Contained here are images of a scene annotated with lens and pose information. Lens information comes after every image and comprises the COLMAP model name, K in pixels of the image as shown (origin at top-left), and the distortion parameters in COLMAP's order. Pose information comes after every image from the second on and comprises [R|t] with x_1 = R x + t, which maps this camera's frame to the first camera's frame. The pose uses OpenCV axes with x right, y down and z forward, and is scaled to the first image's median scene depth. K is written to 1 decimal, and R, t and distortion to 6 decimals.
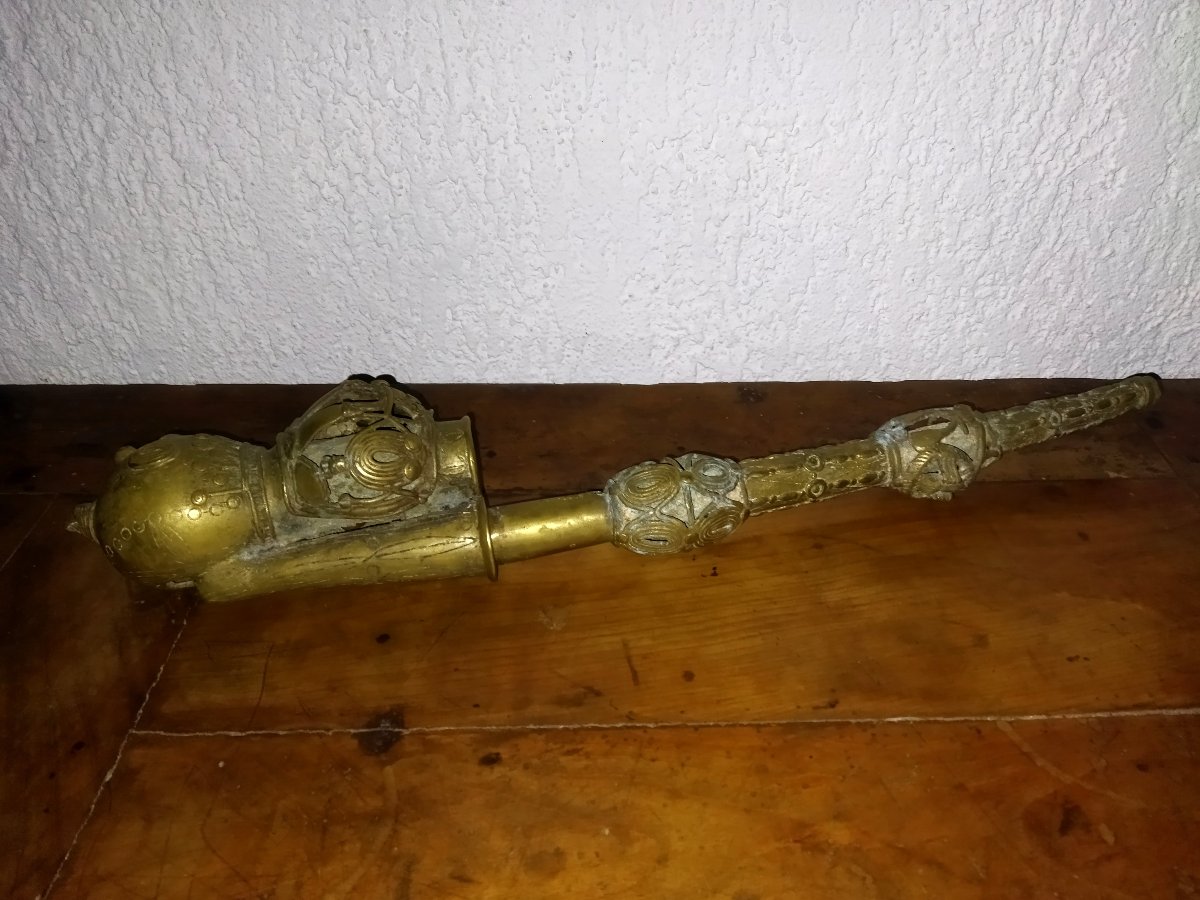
lens RADIAL K [[913.1, 0, 609.5], [0, 913.1, 460.6], [0, 0, 1]] dist [0.085107, -0.142249]
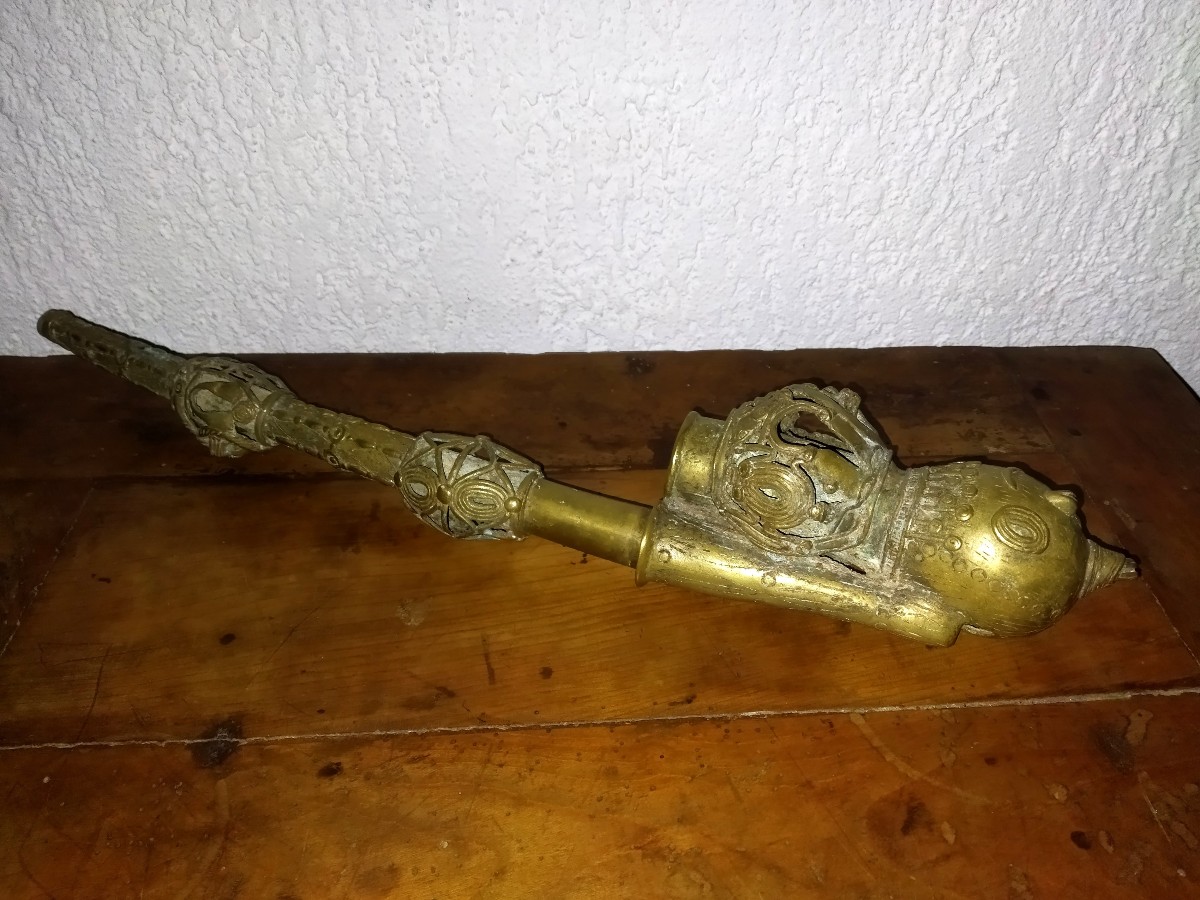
lens RADIAL K [[913.1, 0, 619.6], [0, 913.1, 456.4], [0, 0, 1]] dist [0.085107, -0.142249]
pose [[0.998457, -0.010443, 0.054539, 0.088950], [0.006521, 0.997412, 0.071604, -0.049577], [-0.055146, -0.071138, 0.995941, 0.034783]]
